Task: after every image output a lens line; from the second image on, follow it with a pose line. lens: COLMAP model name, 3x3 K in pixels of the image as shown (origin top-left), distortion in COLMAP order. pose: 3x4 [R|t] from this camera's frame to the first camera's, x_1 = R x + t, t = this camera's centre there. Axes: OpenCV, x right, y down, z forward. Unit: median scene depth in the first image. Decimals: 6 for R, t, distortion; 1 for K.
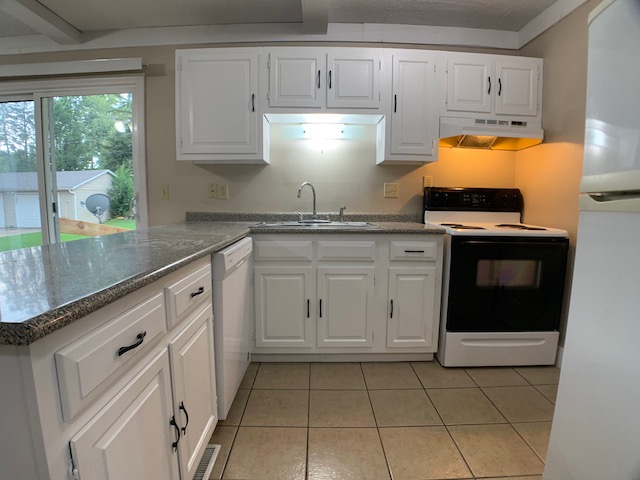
lens RADIAL K [[336.5, 0, 320.6], [0, 336.5, 240.5], [0, 0, 1]] dist [-0.062554, -0.001450]
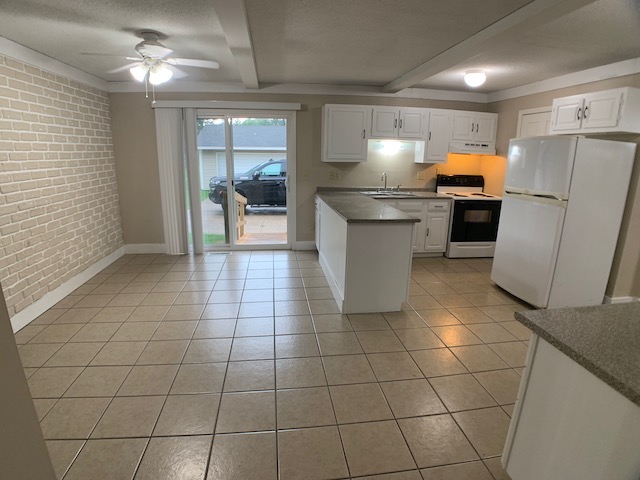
lens RADIAL K [[336.5, 0, 319.0], [0, 336.5, 239.6], [0, 0, 1]] dist [-0.062554, -0.001450]
pose [[0.993093, -0.018728, 0.115826, -0.722202], [0.004281, 0.992306, 0.123735, -0.026366], [-0.117252, -0.122385, 0.985532, -1.058588]]
